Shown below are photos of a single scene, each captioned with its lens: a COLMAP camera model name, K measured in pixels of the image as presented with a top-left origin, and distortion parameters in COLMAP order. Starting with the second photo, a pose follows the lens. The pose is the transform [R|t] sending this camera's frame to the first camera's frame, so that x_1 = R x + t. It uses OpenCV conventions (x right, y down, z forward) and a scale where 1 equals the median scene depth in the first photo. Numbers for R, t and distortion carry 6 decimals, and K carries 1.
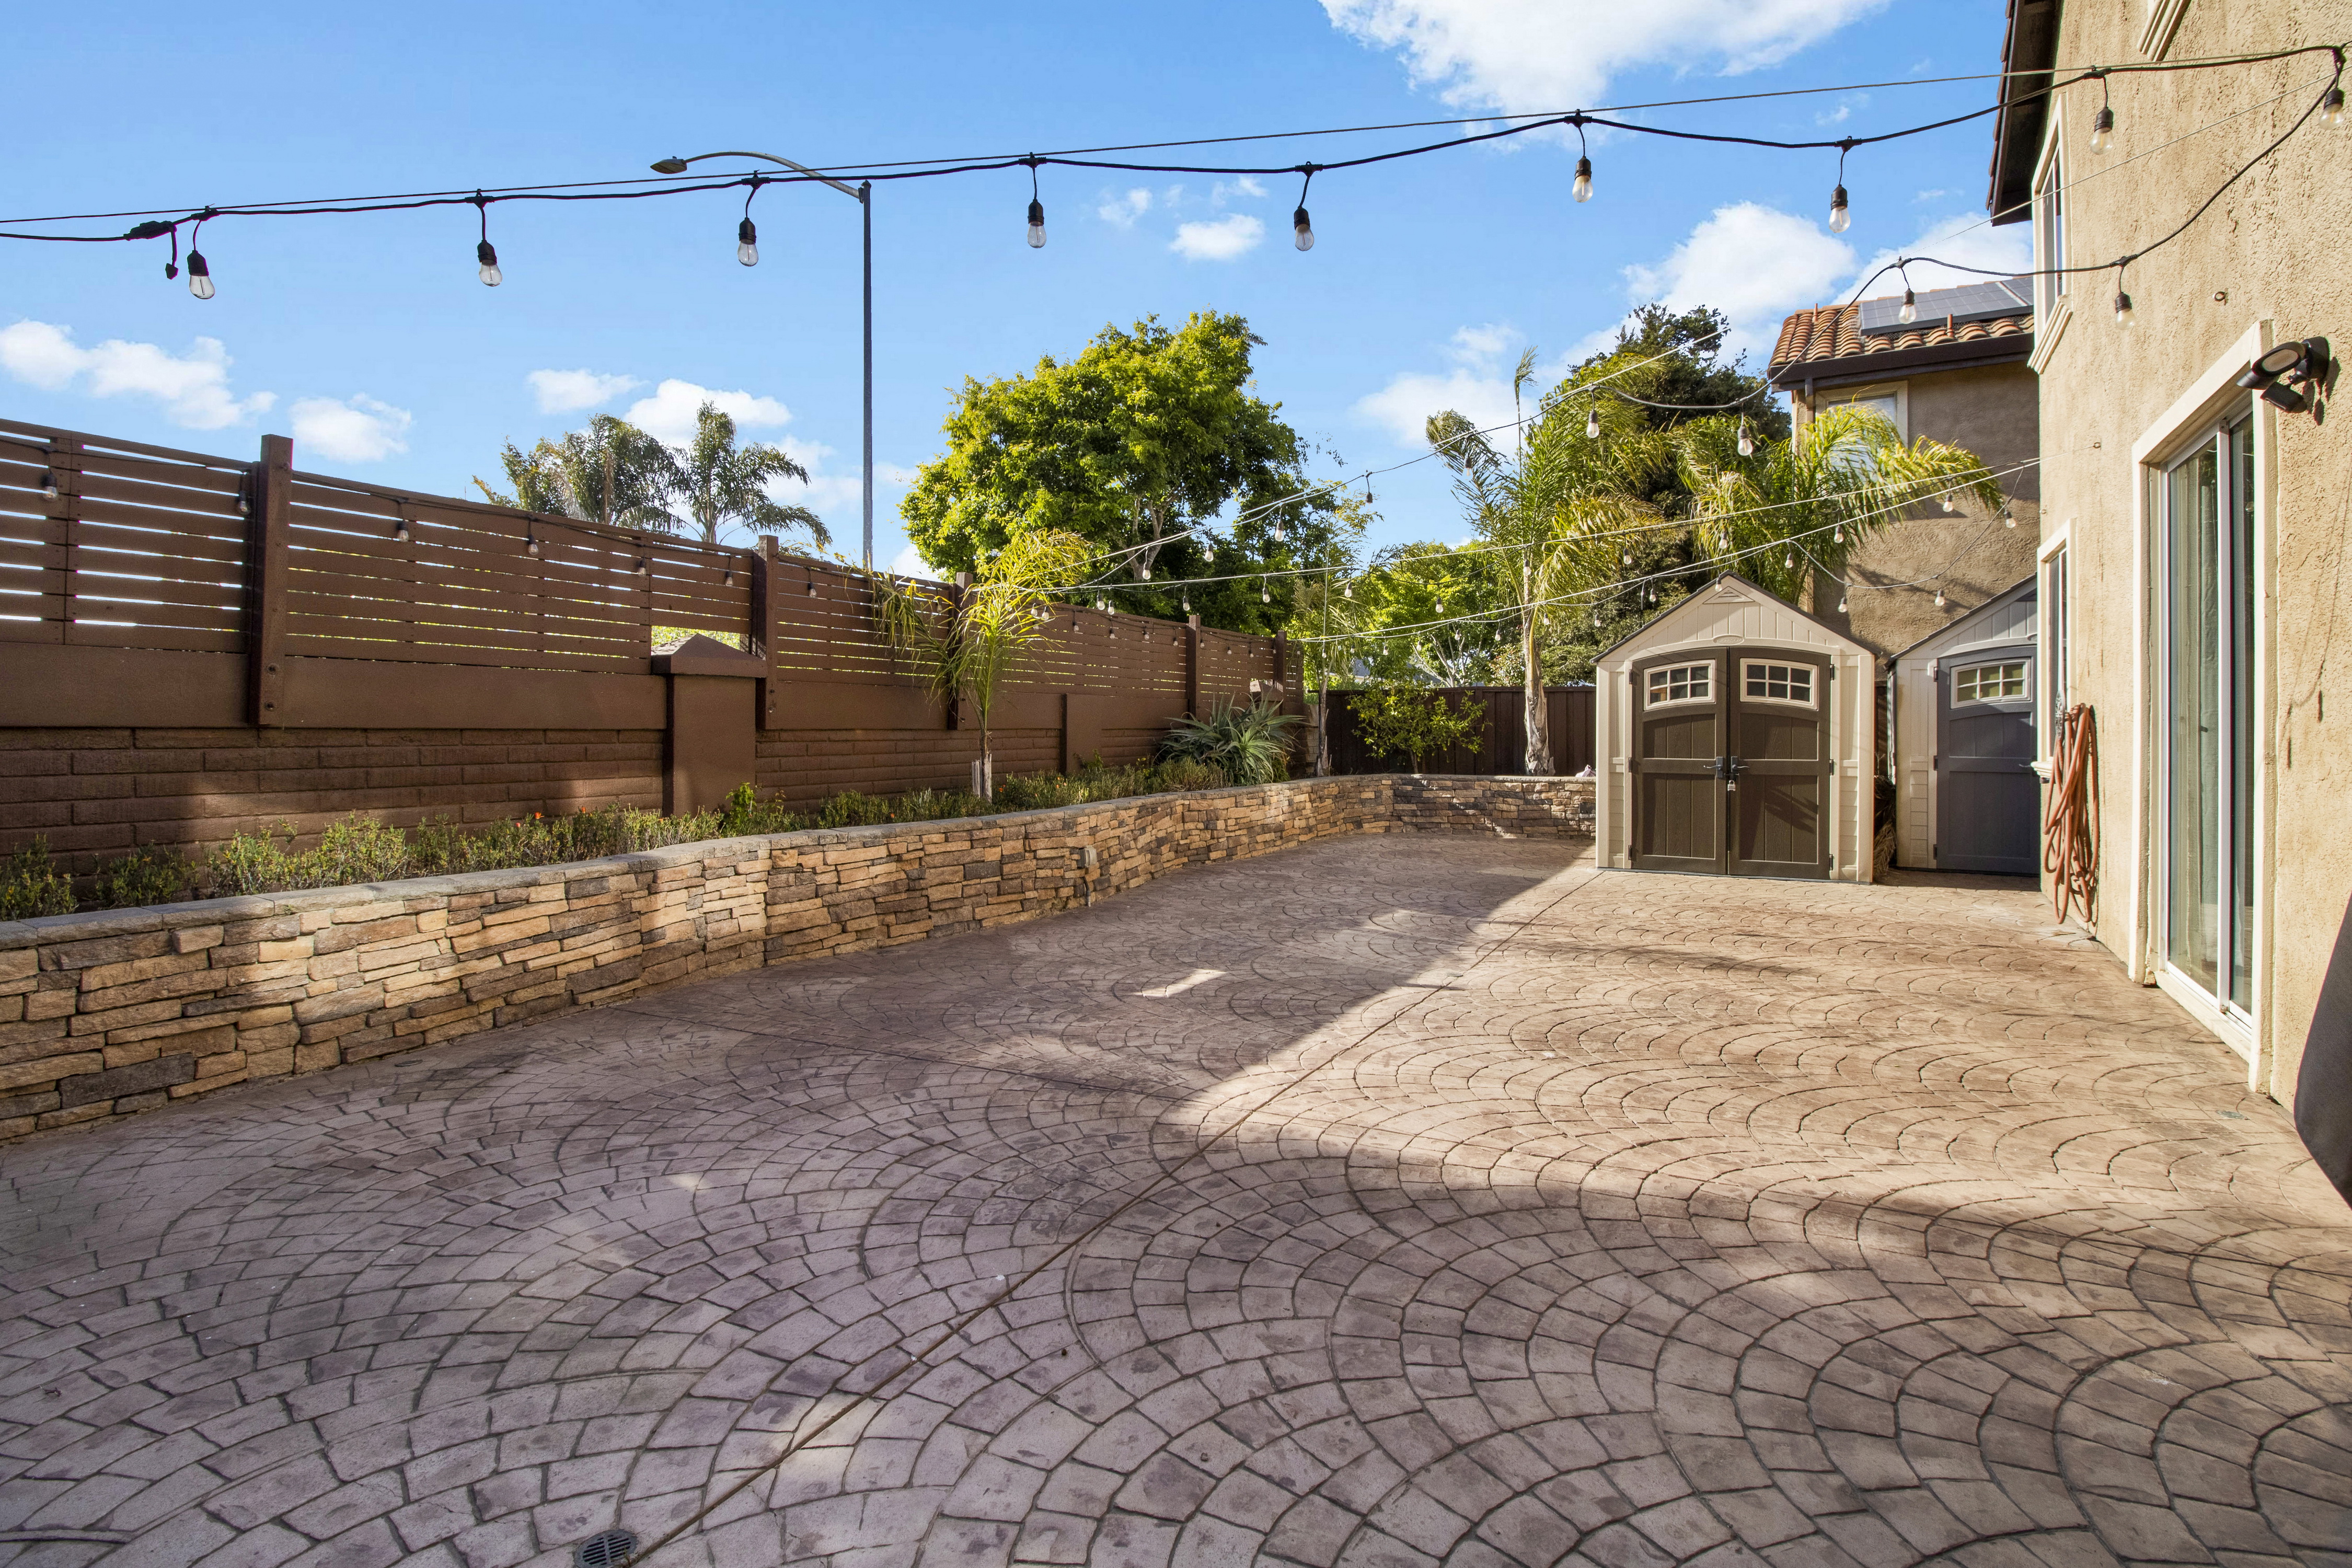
lens RADIAL K [[1095.1, 0, 1179.5], [0, 1095.1, 749.2], [0, 0, 1]] dist [-0.012037, -0.001306]
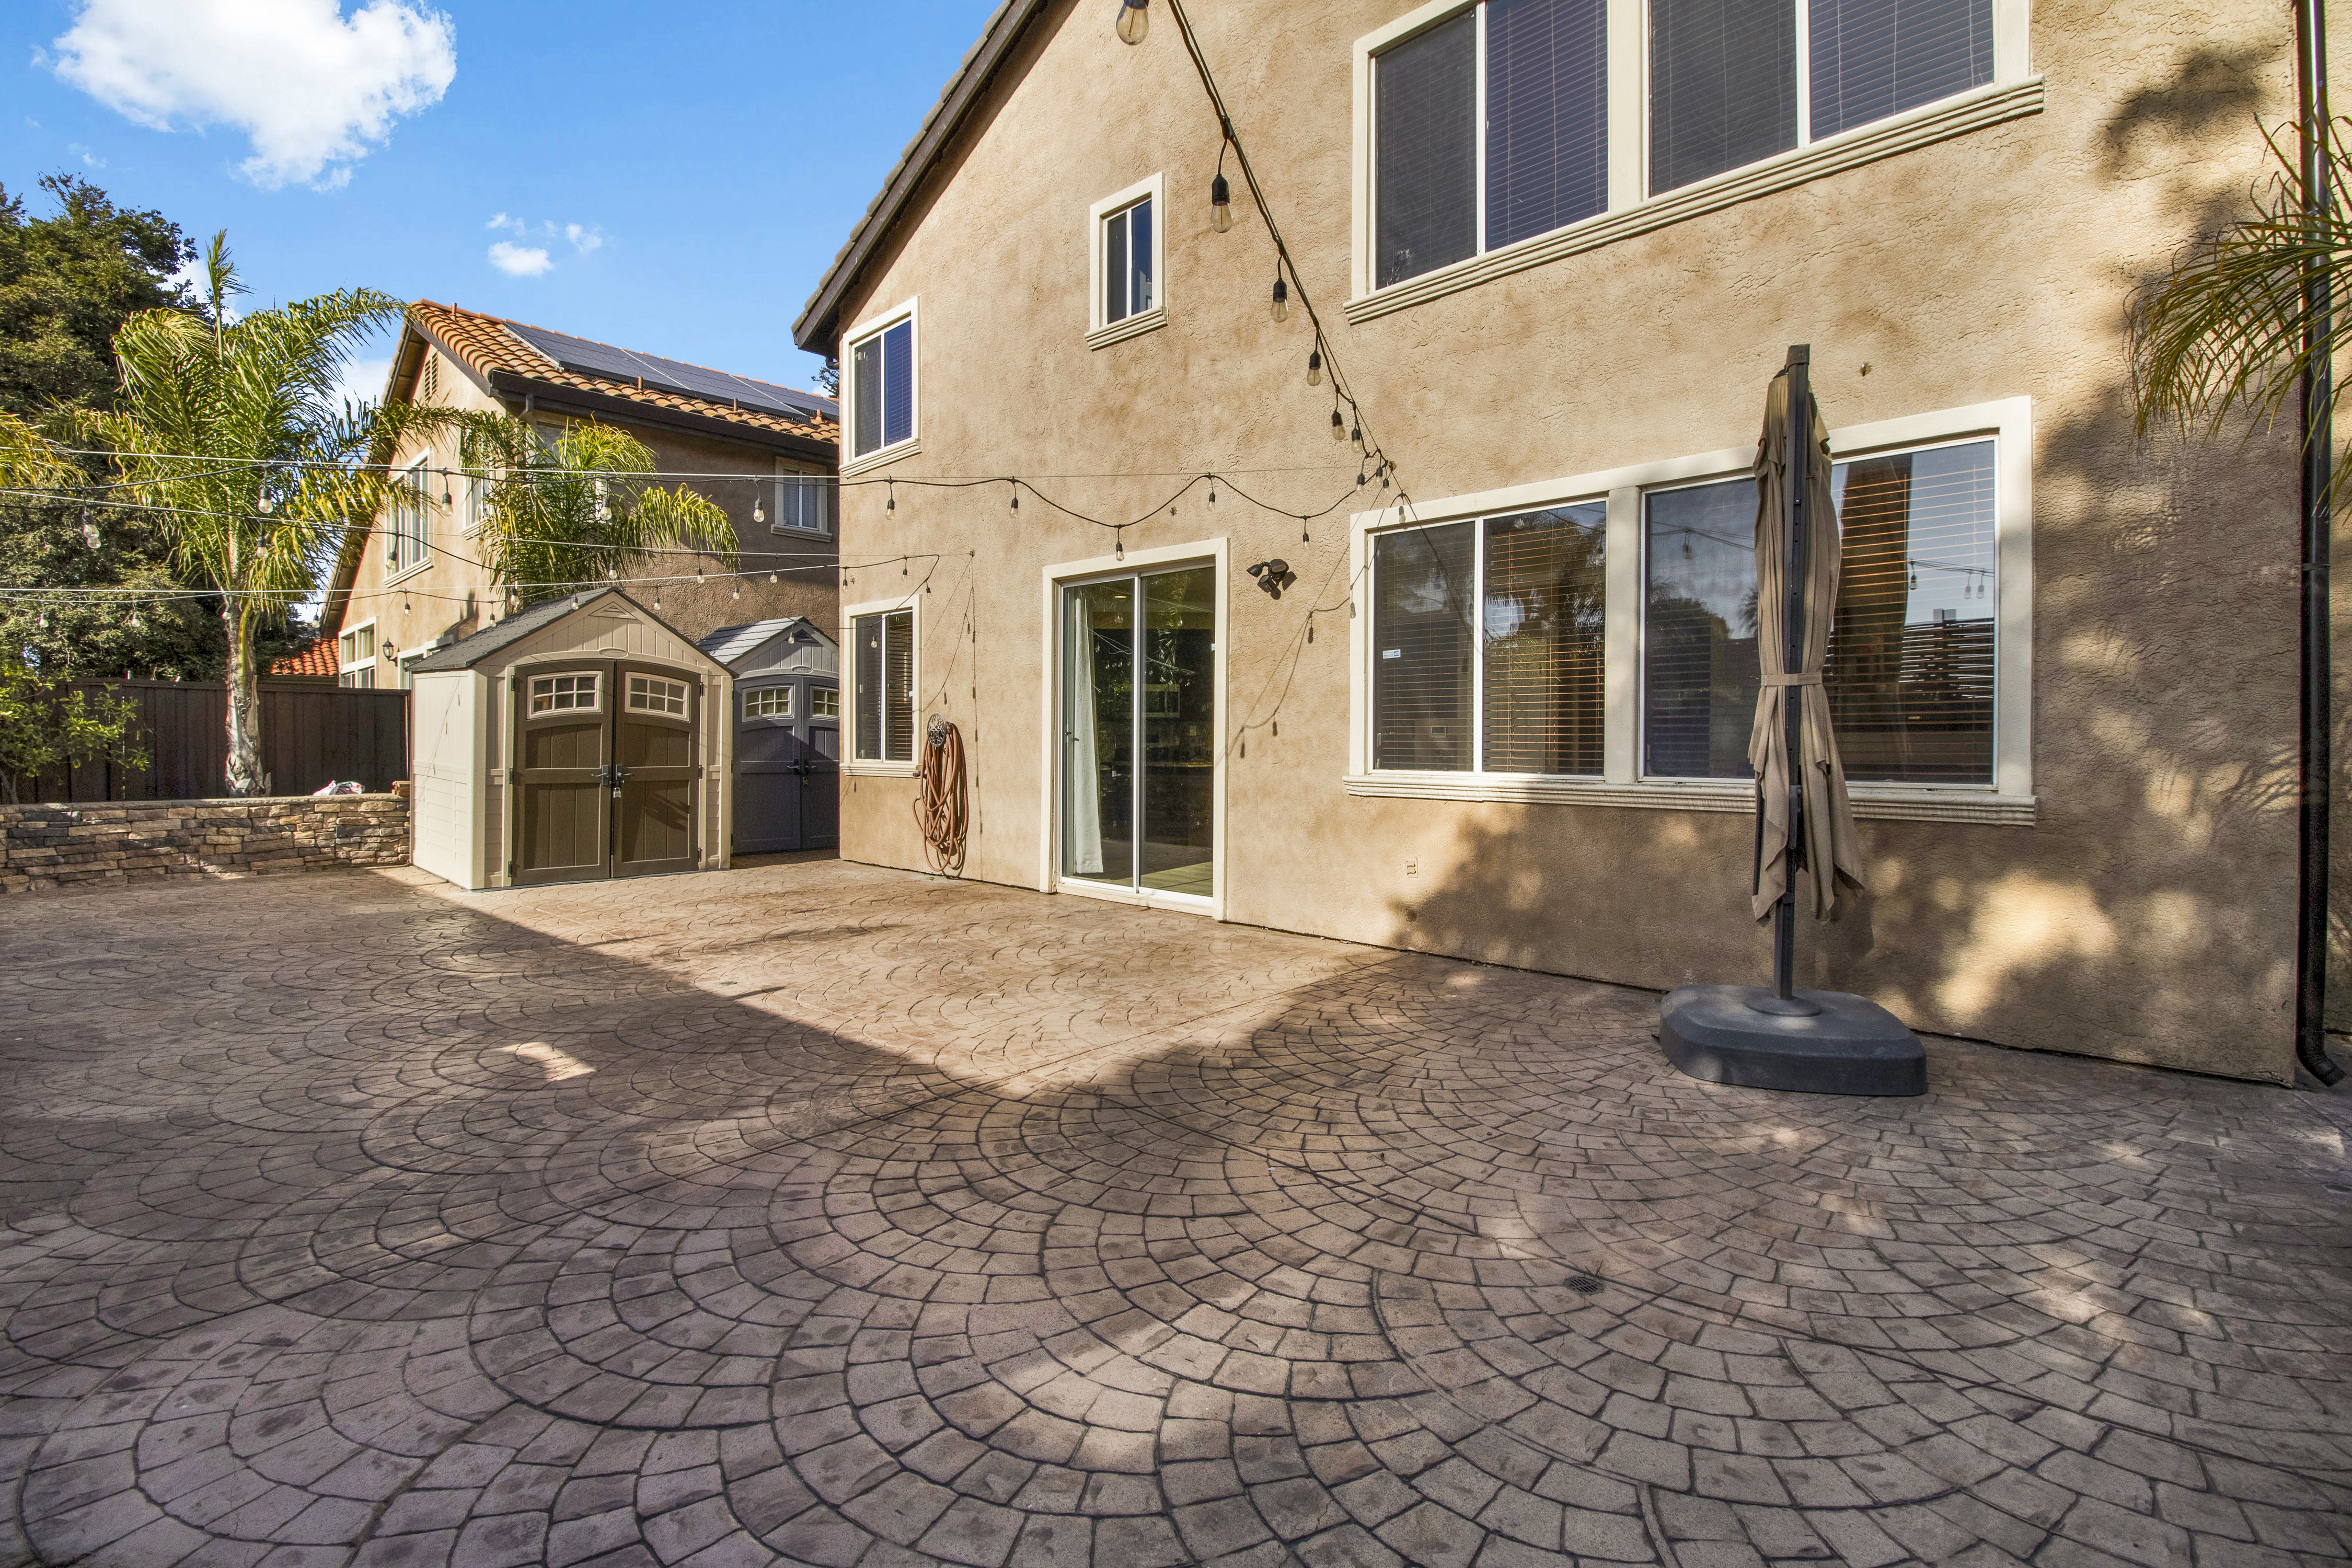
lens RADIAL K [[1114.5, 0, 1183.9], [0, 1114.5, 755.7], [0, 0, 1]] dist [-0.004256, -0.000624]
pose [[0.246381, -0.013427, 0.969080, -0.411846], [0.014974, 0.999837, 0.010046, -0.004689], [-0.969057, 0.012036, 0.246542, 0.218373]]
